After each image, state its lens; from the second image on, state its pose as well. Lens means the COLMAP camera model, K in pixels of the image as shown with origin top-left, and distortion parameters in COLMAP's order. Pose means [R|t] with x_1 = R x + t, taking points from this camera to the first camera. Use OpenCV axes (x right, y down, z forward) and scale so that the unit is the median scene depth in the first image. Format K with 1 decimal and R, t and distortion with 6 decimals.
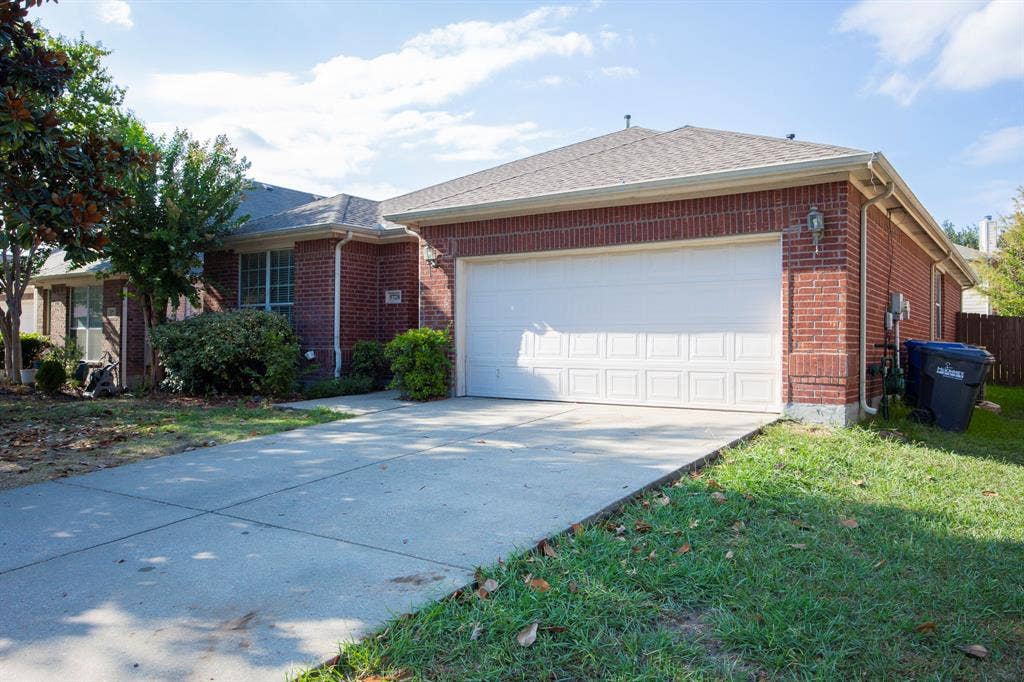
lens RADIAL K [[729.9, 0, 512.0], [0, 729.9, 341.0], [0, 0, 1]] dist [0.000709, 0.000153]
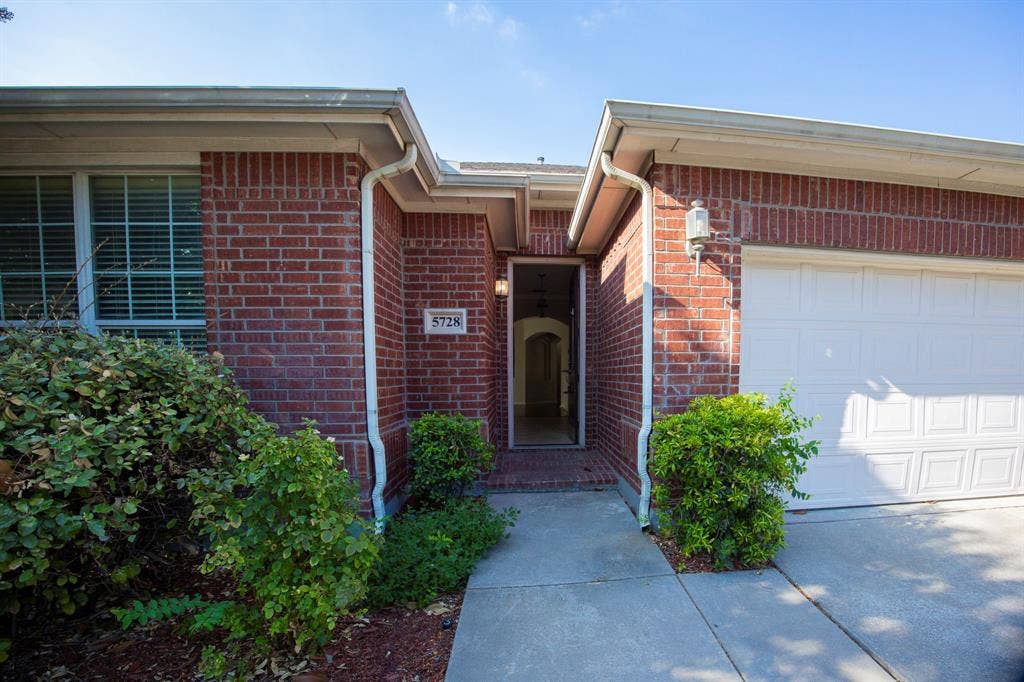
lens RADIAL K [[408.0, 0, 514.4], [0, 408.0, 403.2], [0, 0, 1]] dist [-0.038942, 0.000012]
pose [[0.764343, -0.060503, 0.641965, -0.335753], [0.004628, 0.996077, 0.088366, -0.030163], [-0.644793, -0.064571, 0.761625, 0.804060]]
